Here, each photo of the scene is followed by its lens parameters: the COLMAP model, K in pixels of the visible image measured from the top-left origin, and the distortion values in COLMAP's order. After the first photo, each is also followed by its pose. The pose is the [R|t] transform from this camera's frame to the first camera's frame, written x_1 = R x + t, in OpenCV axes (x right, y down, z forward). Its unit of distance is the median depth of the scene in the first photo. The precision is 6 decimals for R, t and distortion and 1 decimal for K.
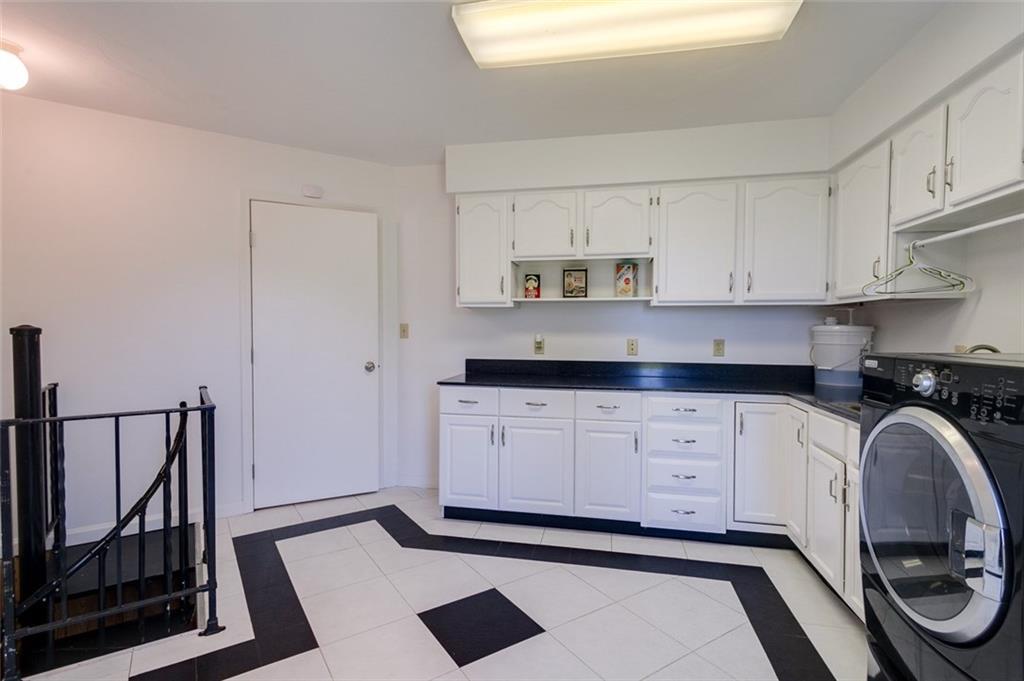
lens RADIAL K [[503.6, 0, 512.7], [0, 503.6, 319.7], [0, 0, 1]] dist [0.105399, 0.000055]
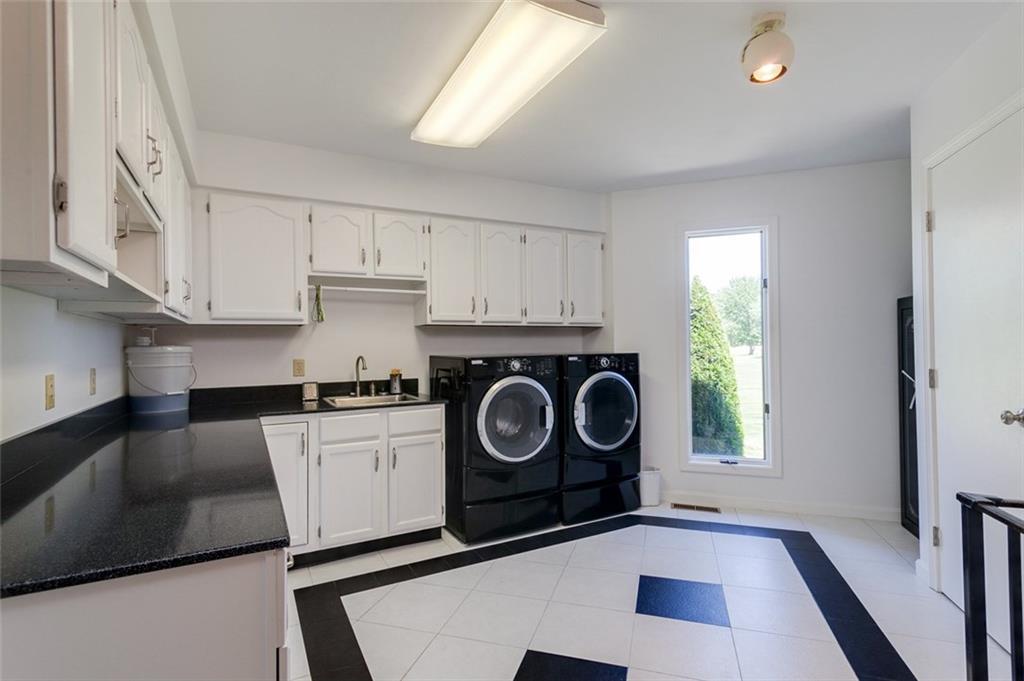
lens RADIAL K [[511.0, 0, 507.6], [0, 511.0, 313.0], [0, 0, 1]] dist [0.012656, -0.000233]
pose [[0.779163, 0.020468, 0.626487, -0.298653], [0.010782, 0.998881, -0.046044, -0.001982], [-0.626728, 0.042631, 0.778071, 0.055753]]
